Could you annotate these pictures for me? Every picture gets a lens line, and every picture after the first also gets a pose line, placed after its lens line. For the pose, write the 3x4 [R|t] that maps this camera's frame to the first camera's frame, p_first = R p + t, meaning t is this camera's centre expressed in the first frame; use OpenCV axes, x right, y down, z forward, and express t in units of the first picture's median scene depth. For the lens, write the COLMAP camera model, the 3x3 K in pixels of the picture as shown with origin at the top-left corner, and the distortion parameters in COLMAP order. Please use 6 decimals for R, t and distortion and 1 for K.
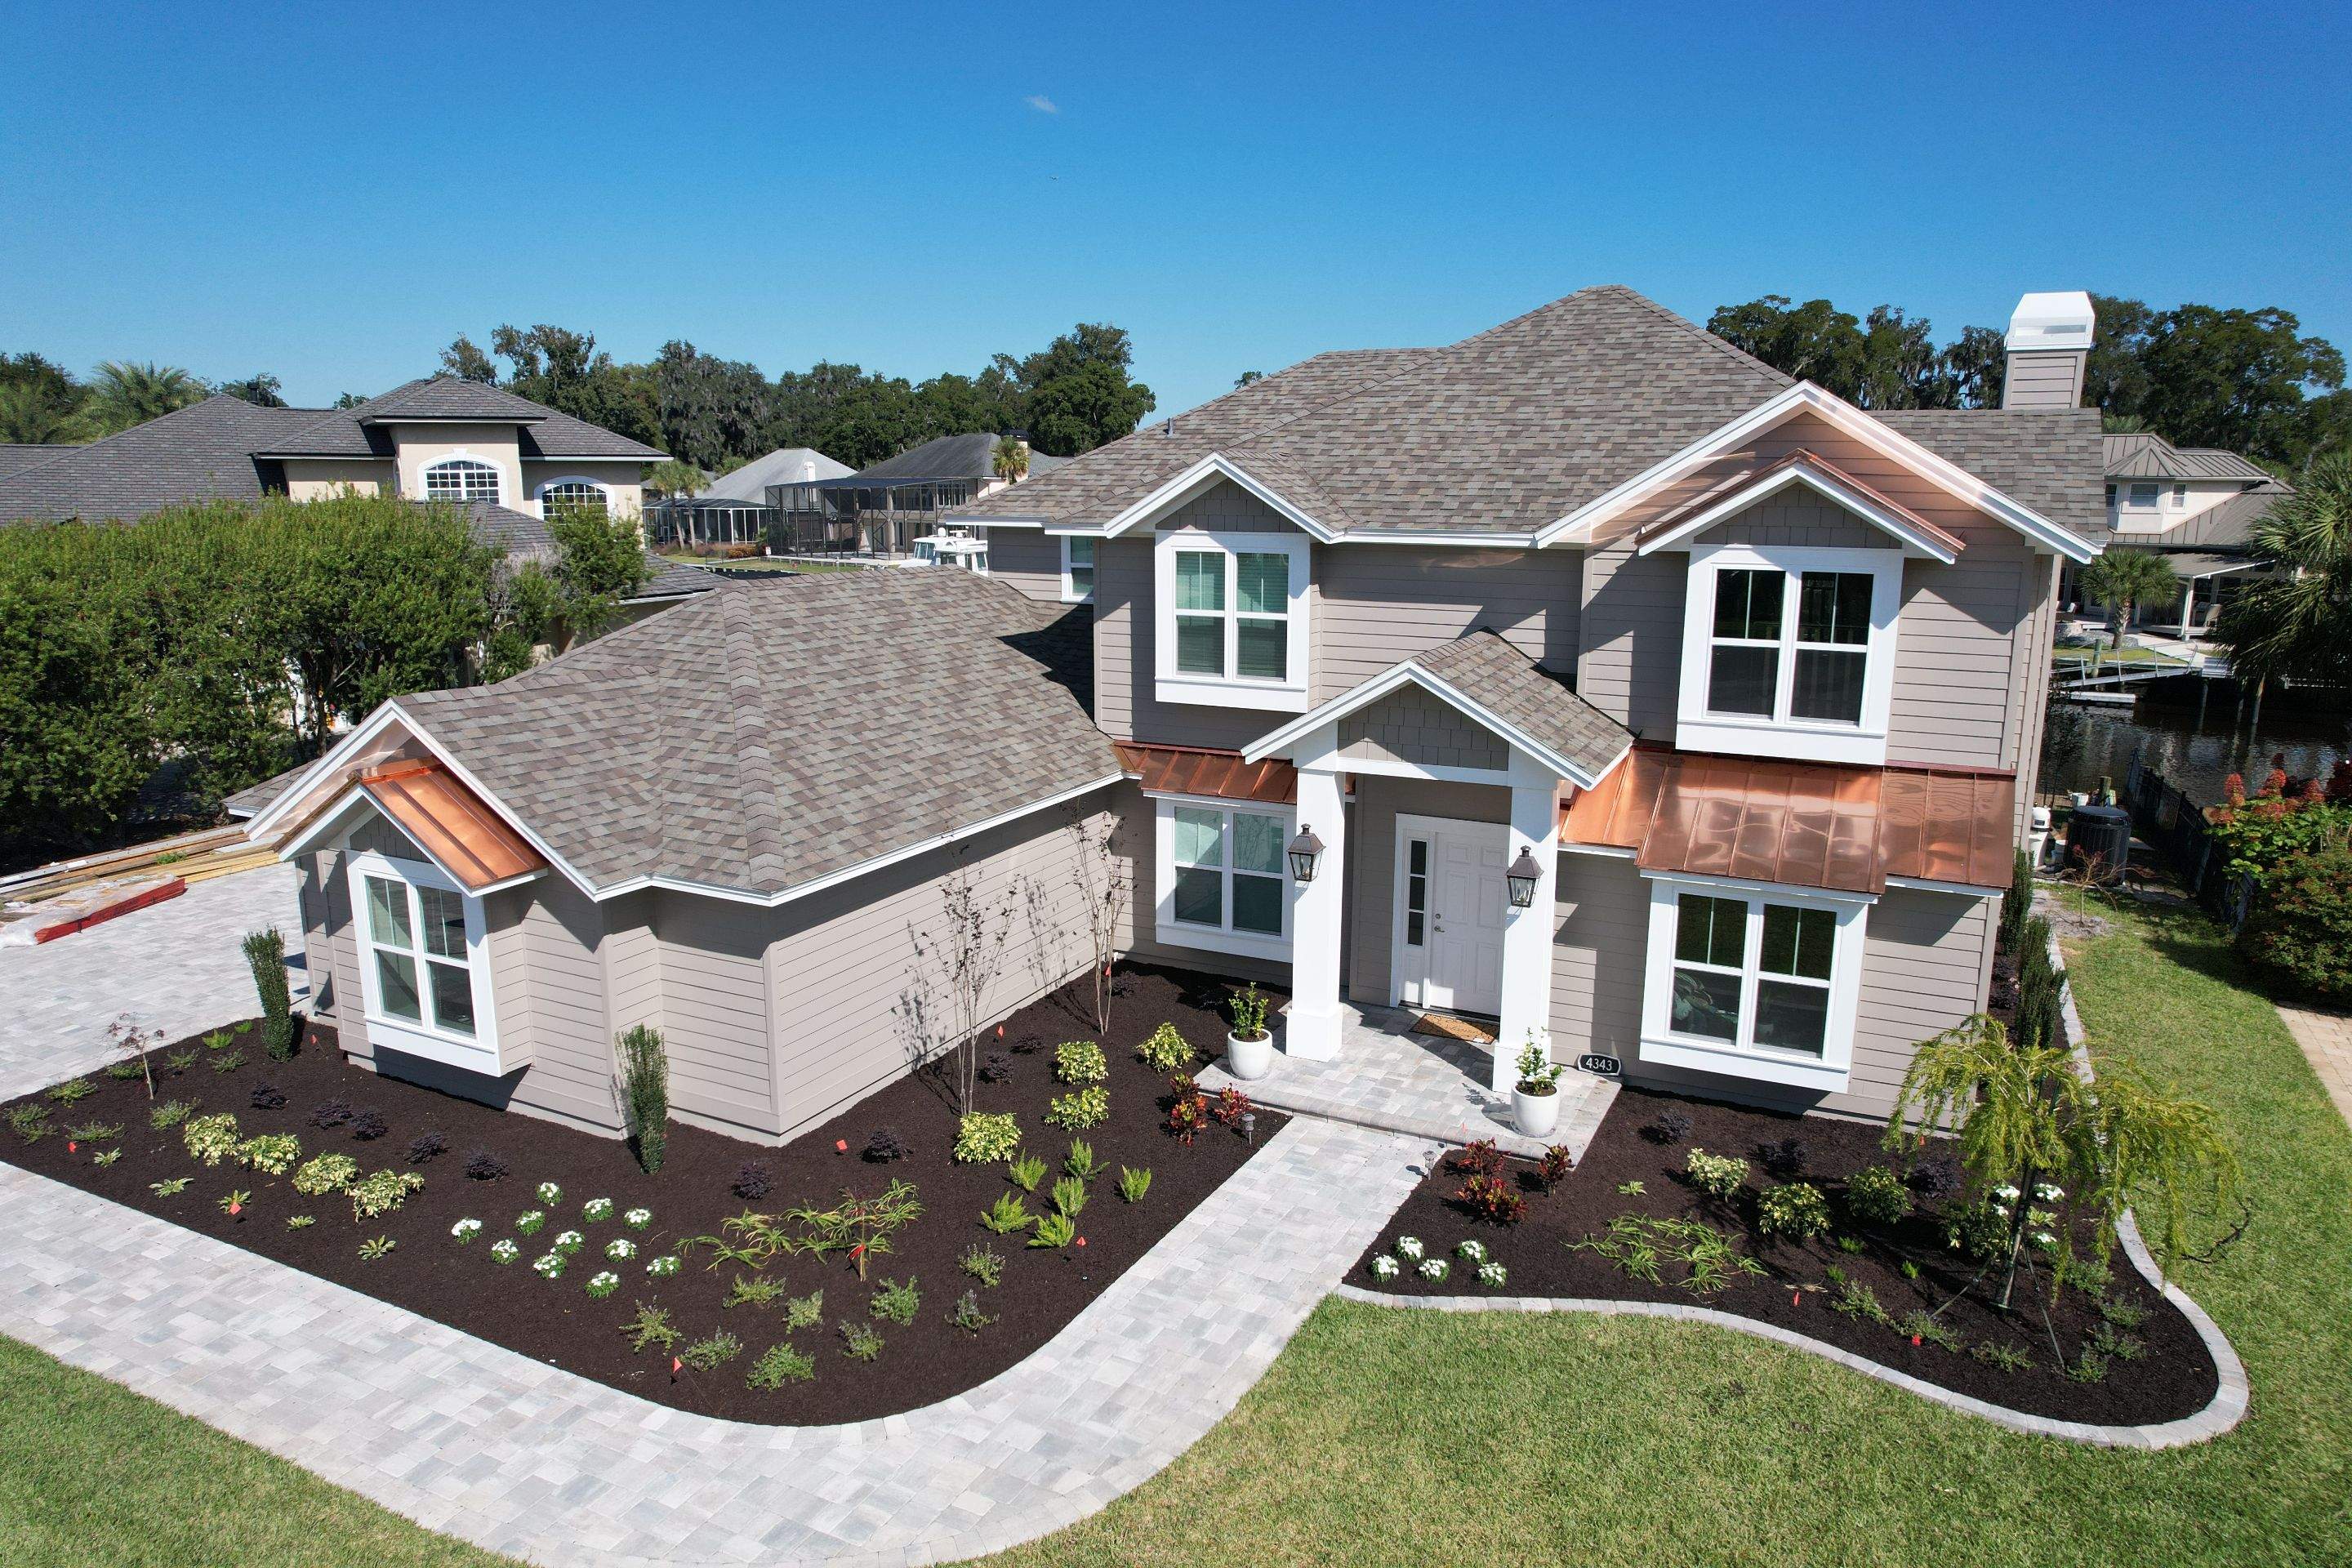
lens RADIAL K [[1507.6, 0, 1176.0], [0, 1507.6, 784.0], [0, 0, 1]] dist [-0.057054, 0.046174]
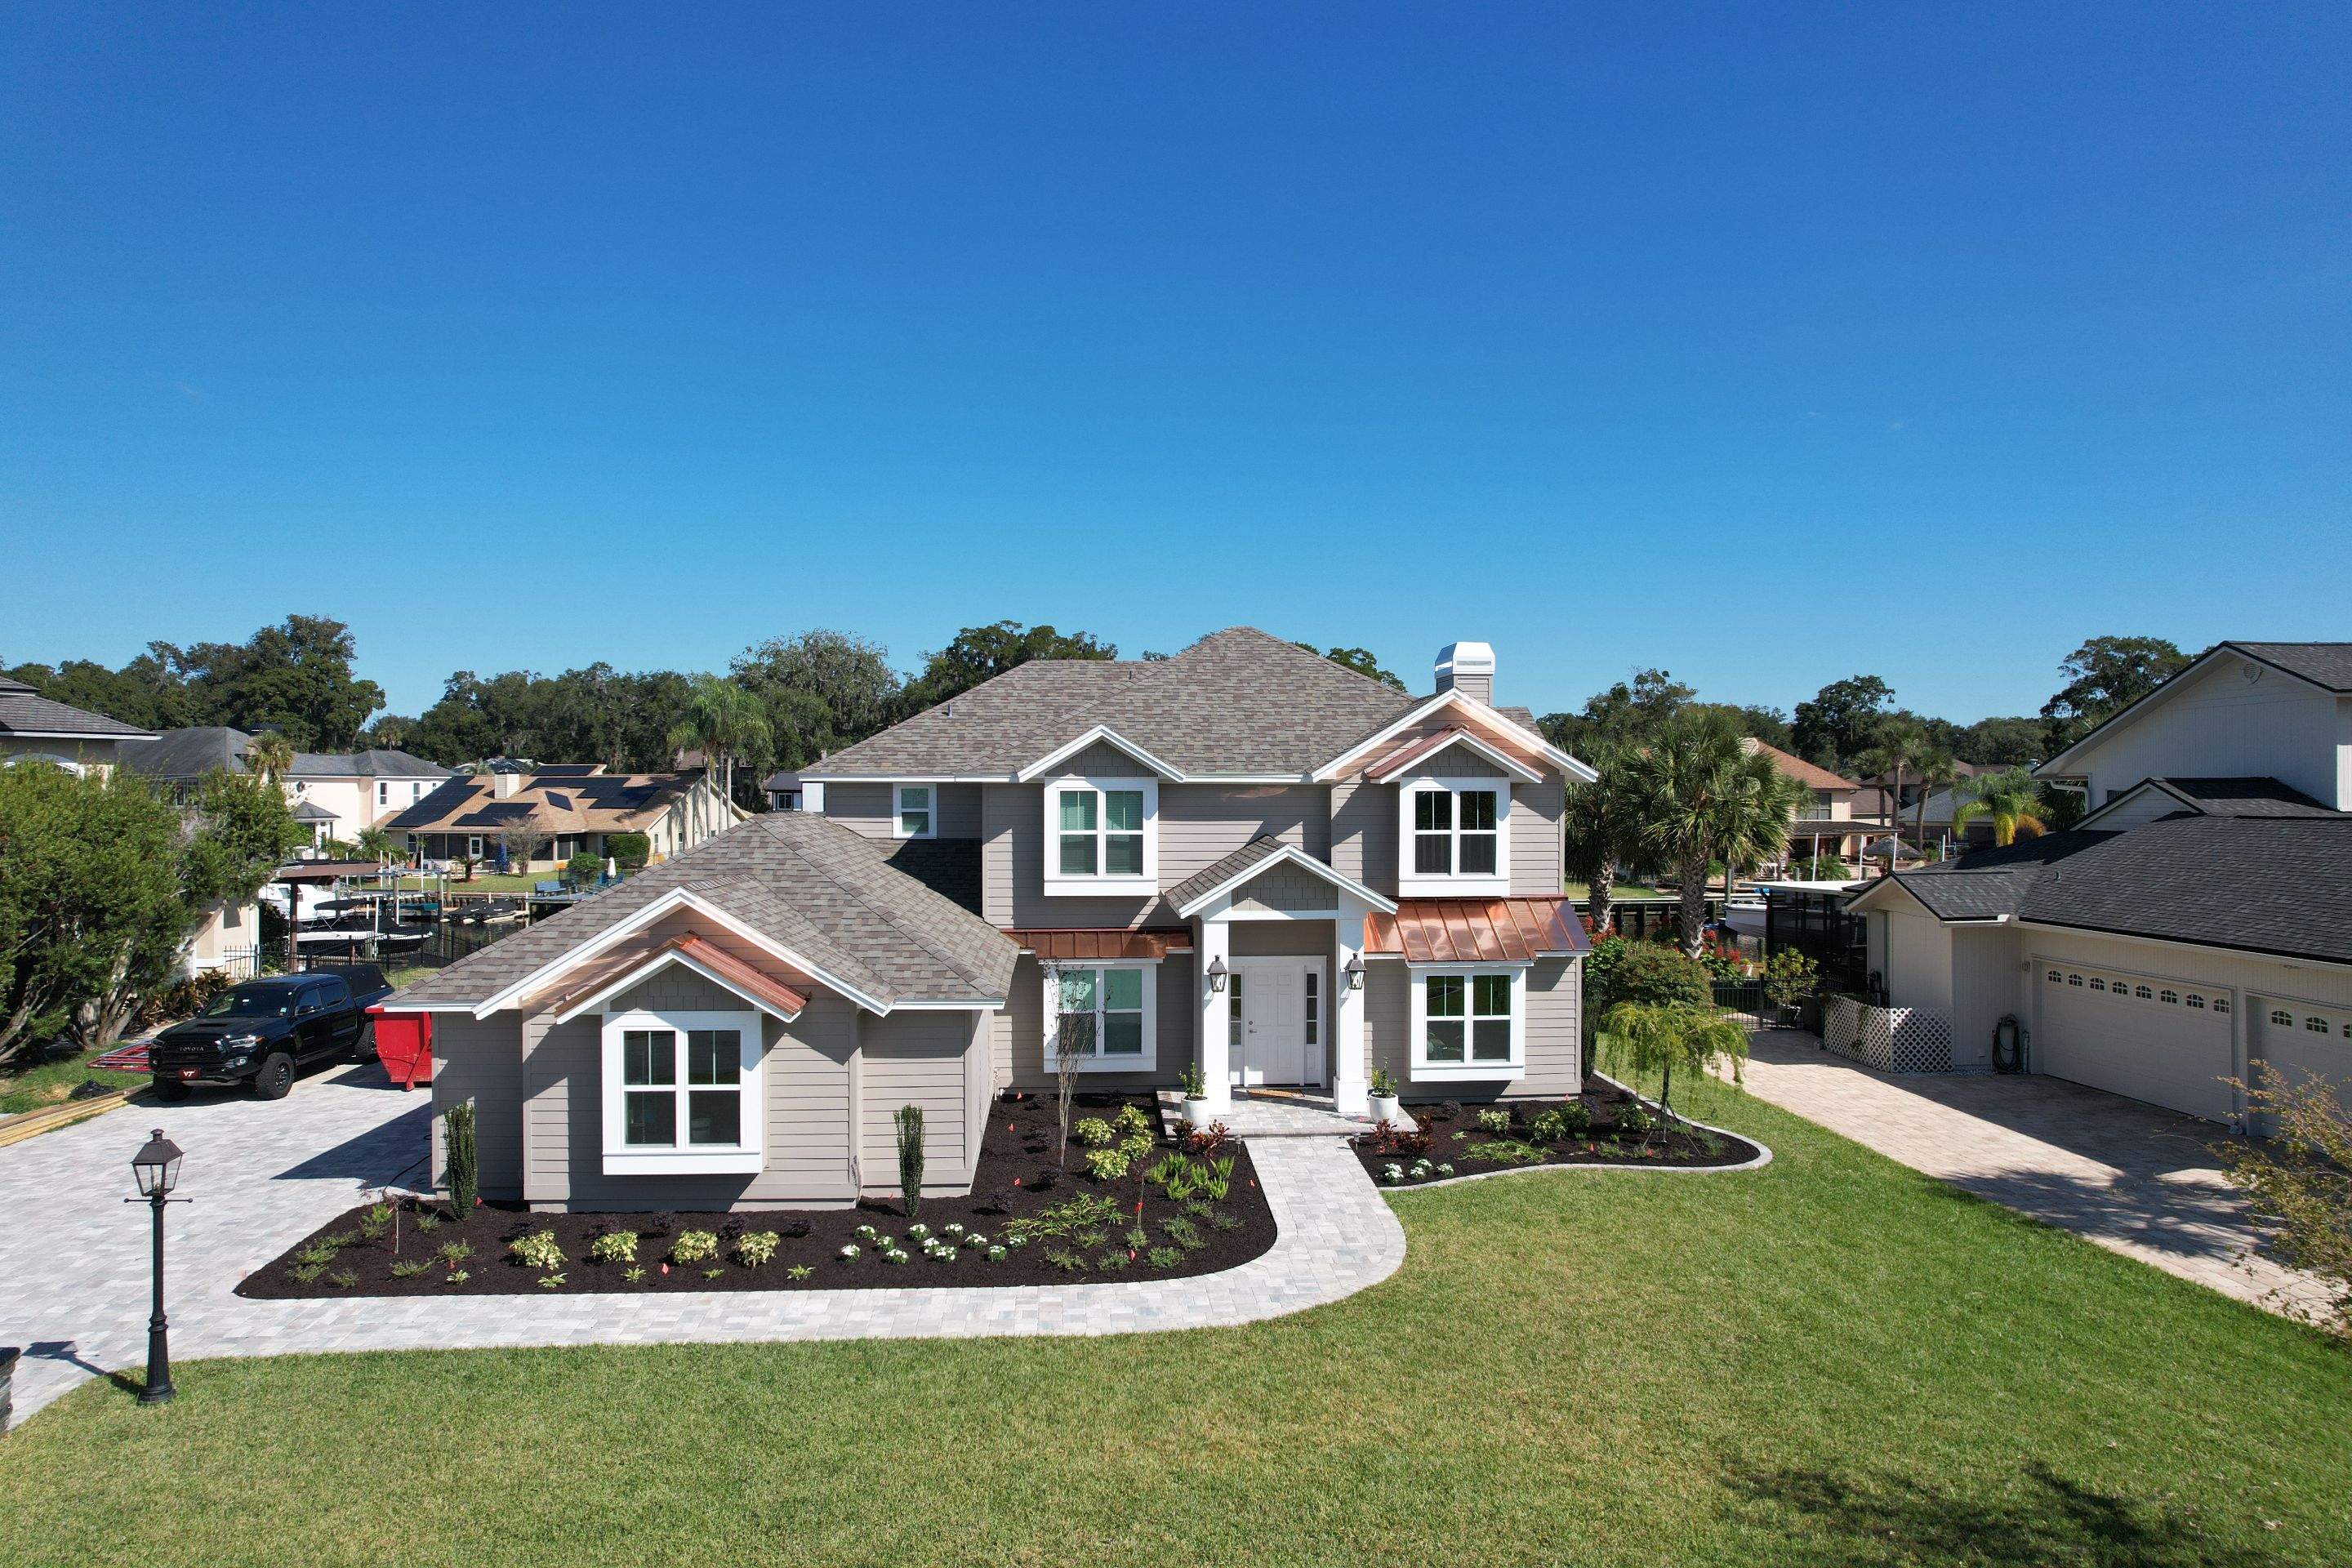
lens RADIAL K [[1507.6, 0, 1176.0], [0, 1507.6, 784.0], [0, 0, 1]] dist [-0.057054, 0.046174]
pose [[0.858552, -0.002344, 0.512722, -0.738073], [0.104390, 0.979844, -0.170321, 0.112233], [-0.501988, 0.199752, 0.841491, -0.325542]]
